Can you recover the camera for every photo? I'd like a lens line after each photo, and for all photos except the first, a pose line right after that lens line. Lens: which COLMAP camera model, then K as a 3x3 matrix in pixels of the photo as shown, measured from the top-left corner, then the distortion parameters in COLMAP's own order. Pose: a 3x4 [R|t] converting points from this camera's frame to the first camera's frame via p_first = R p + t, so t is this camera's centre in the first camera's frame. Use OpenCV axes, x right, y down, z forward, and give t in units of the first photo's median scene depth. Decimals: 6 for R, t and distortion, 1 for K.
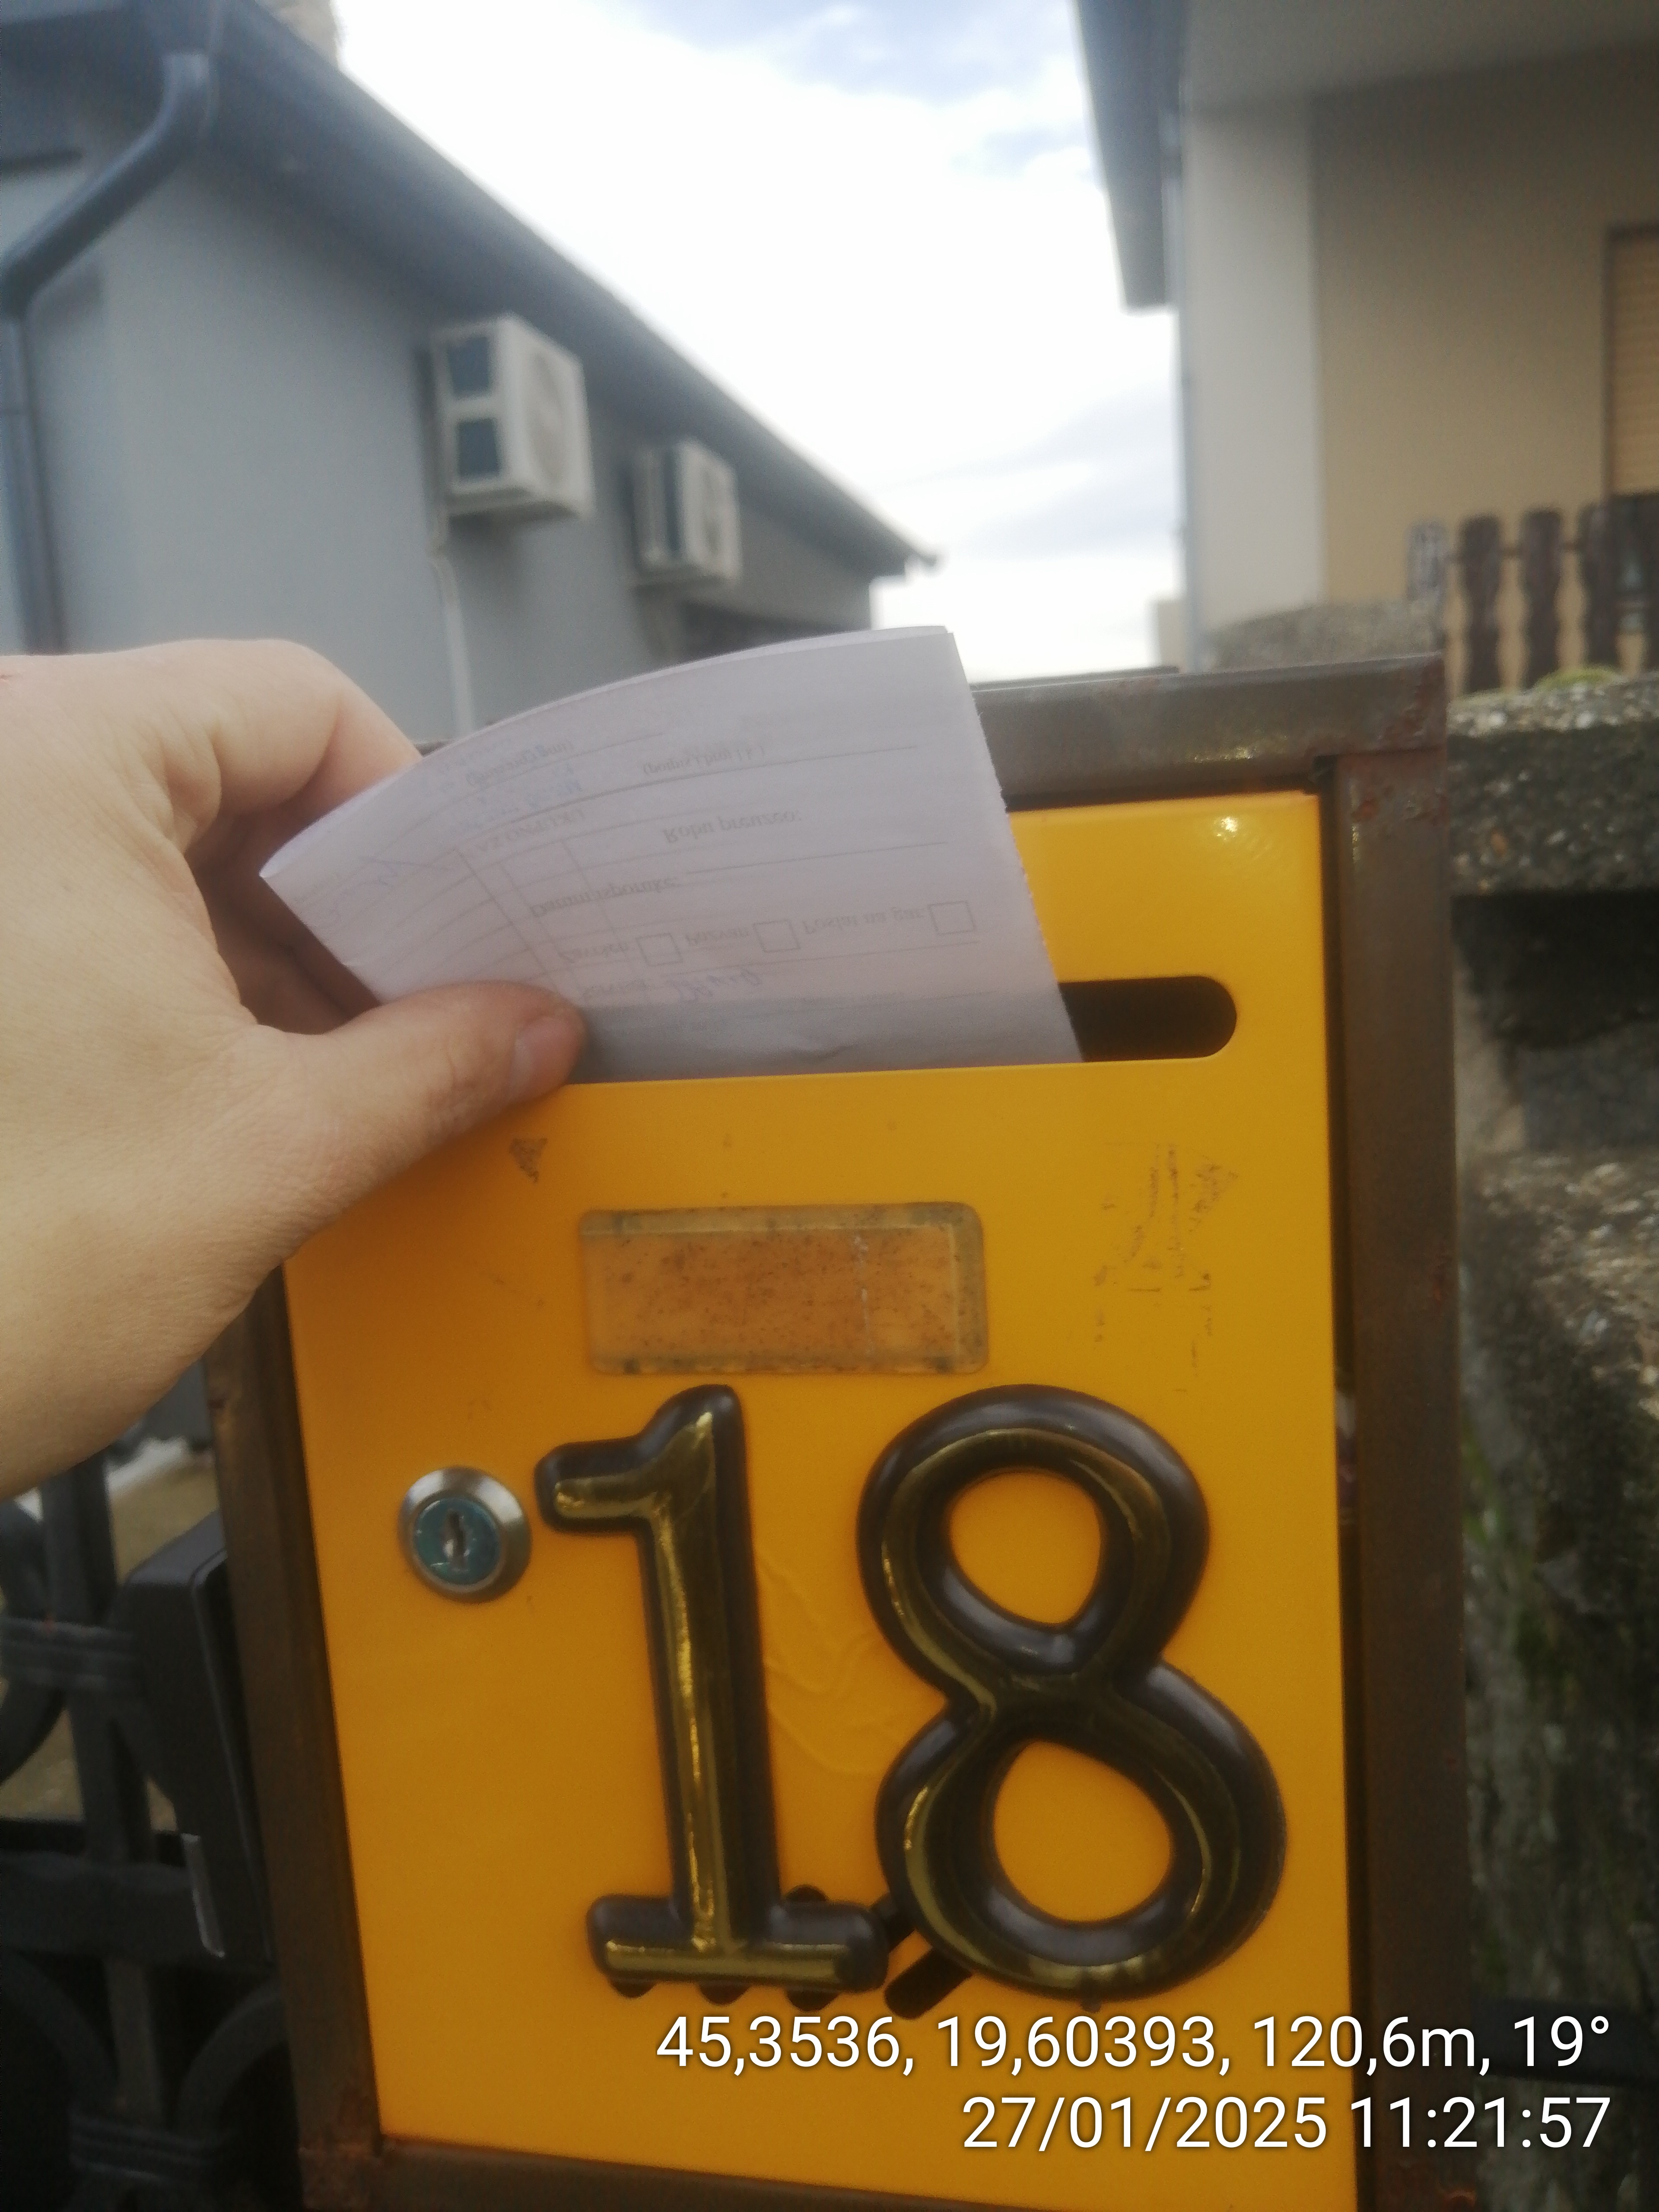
lens RADIAL K [[1705.4, 0, 831.5], [0, 1705.4, 1078.6], [0, 0, 1]] dist [-0.003352, 0.003285]
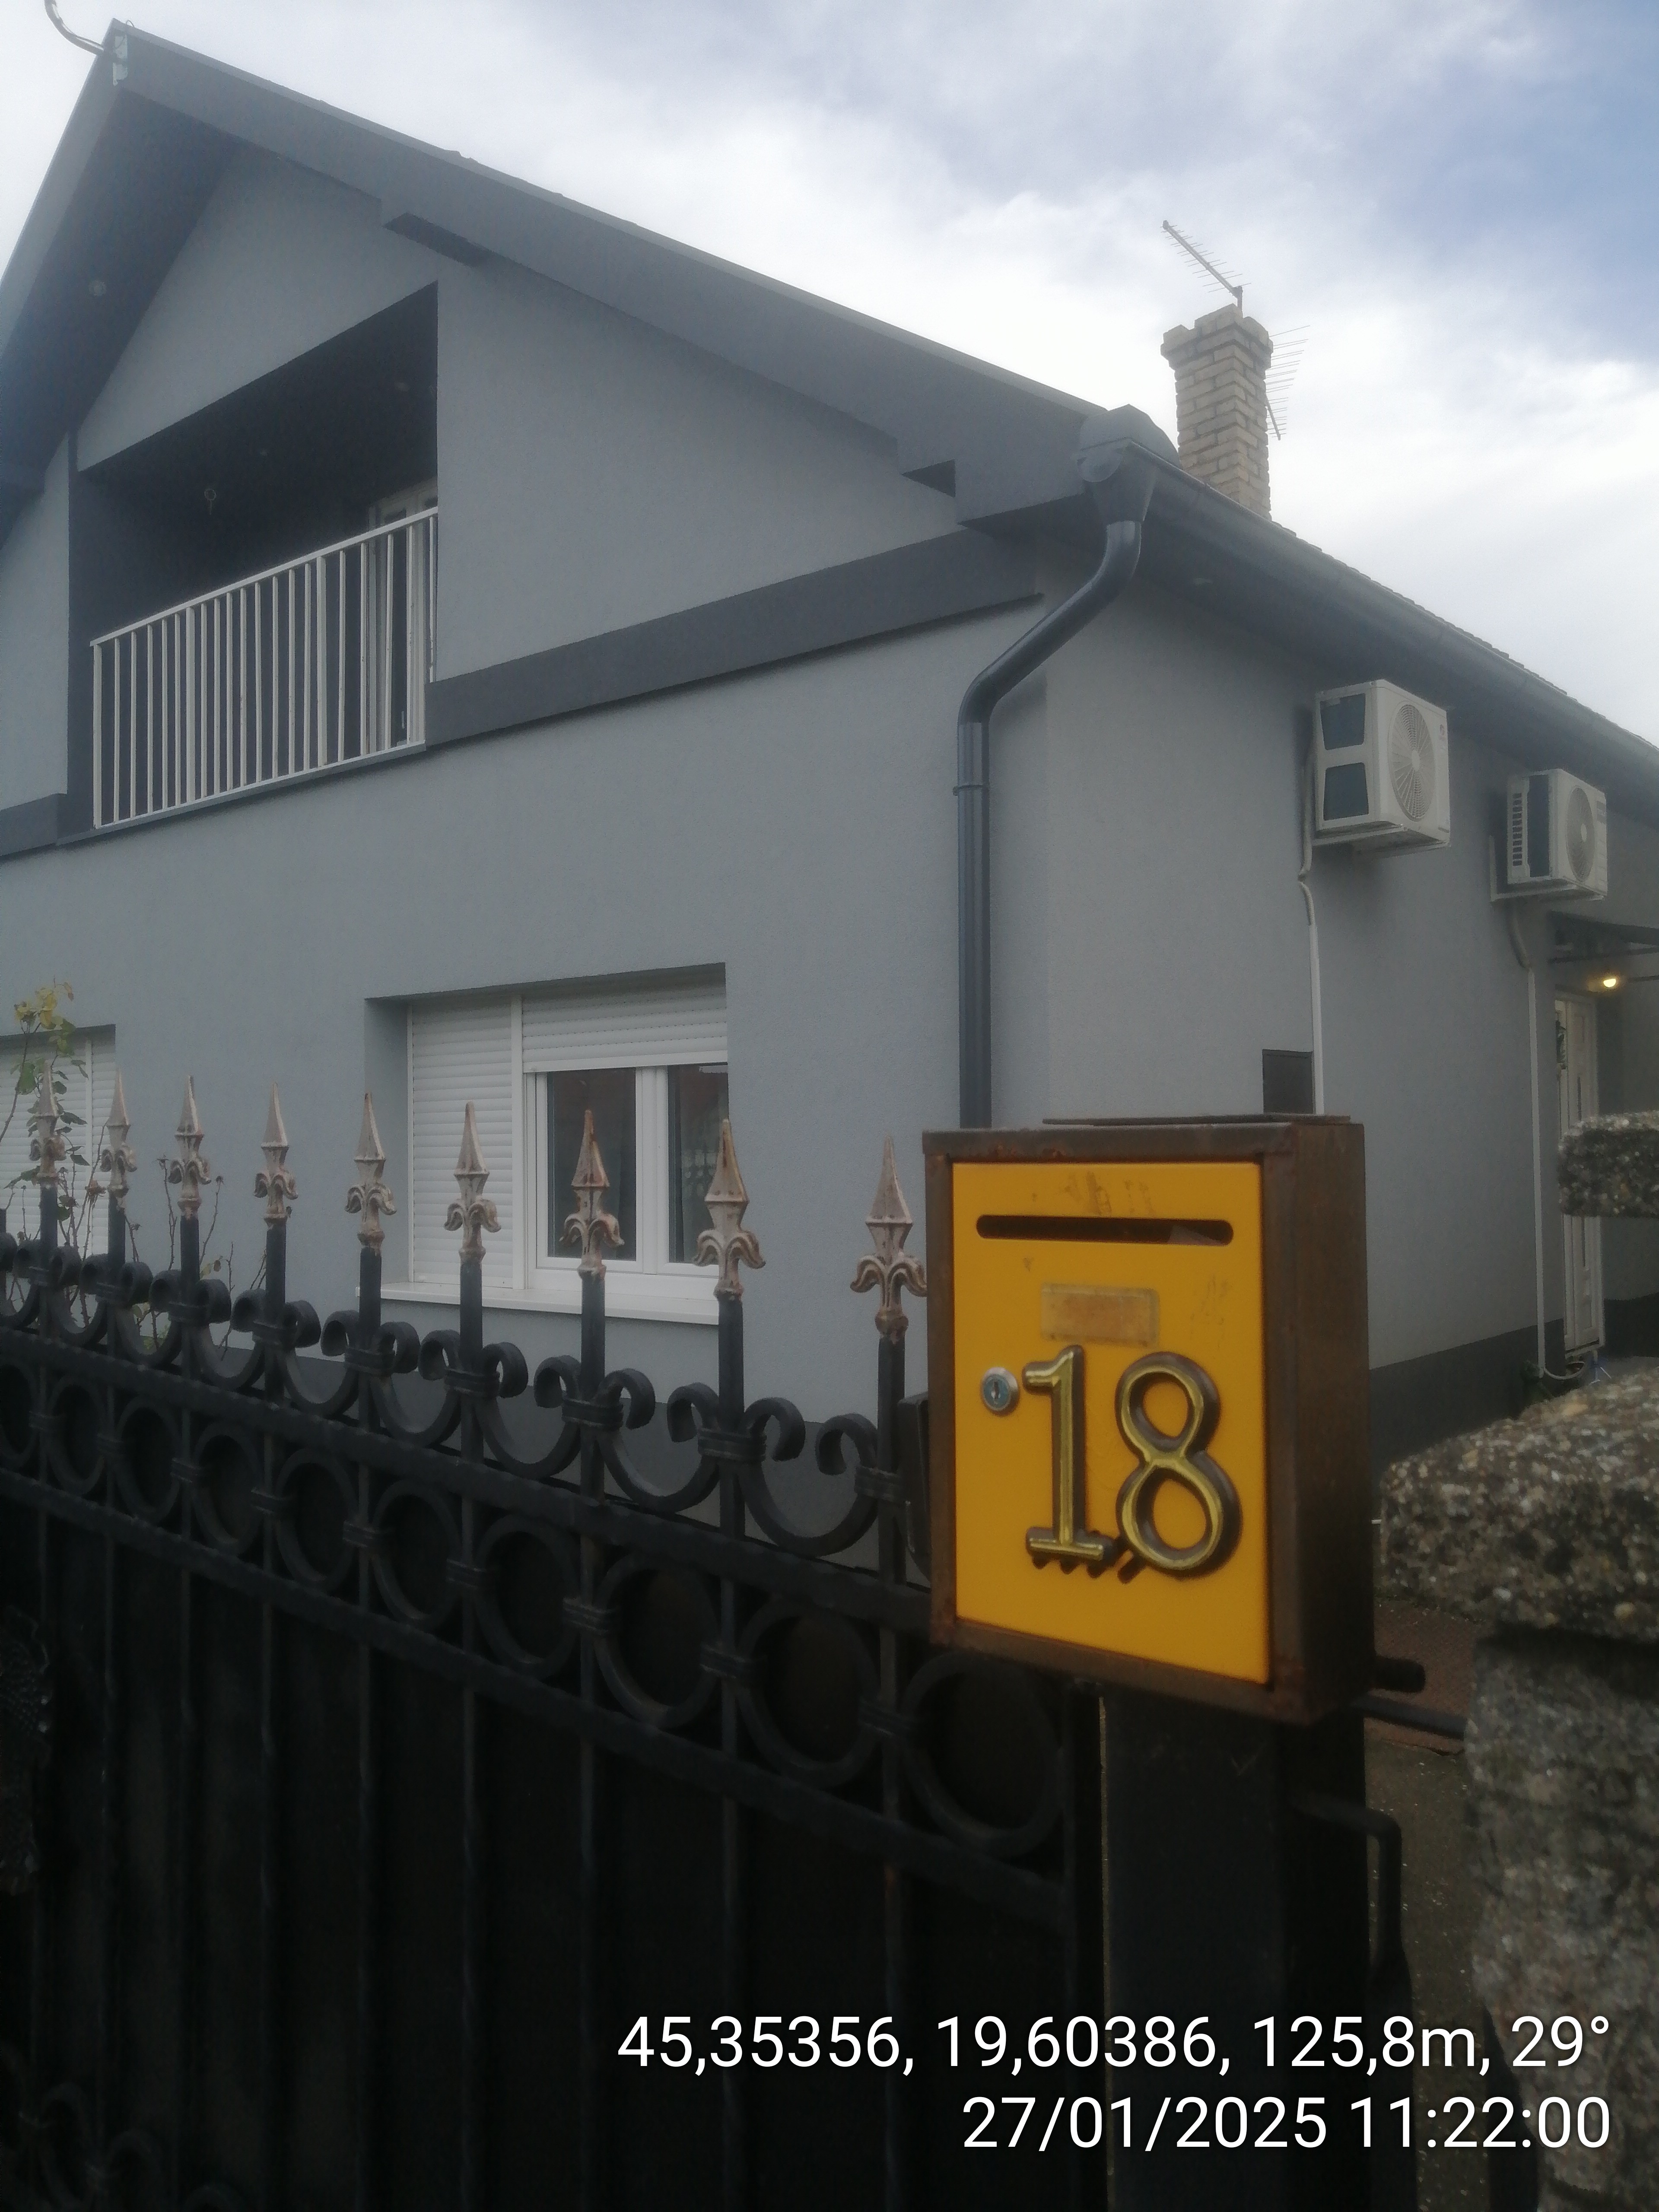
lens RADIAL K [[1768.8, 0, 829.5], [0, 1768.8, 1106.0], [0, 0, 1]] dist [-0.002690, -0.000609]
pose [[0.871109, 0.046855, -0.488850, 0.670265], [-0.118370, 0.986122, -0.116412, 0.113431], [0.476611, 0.159272, 0.864566, -1.250122]]
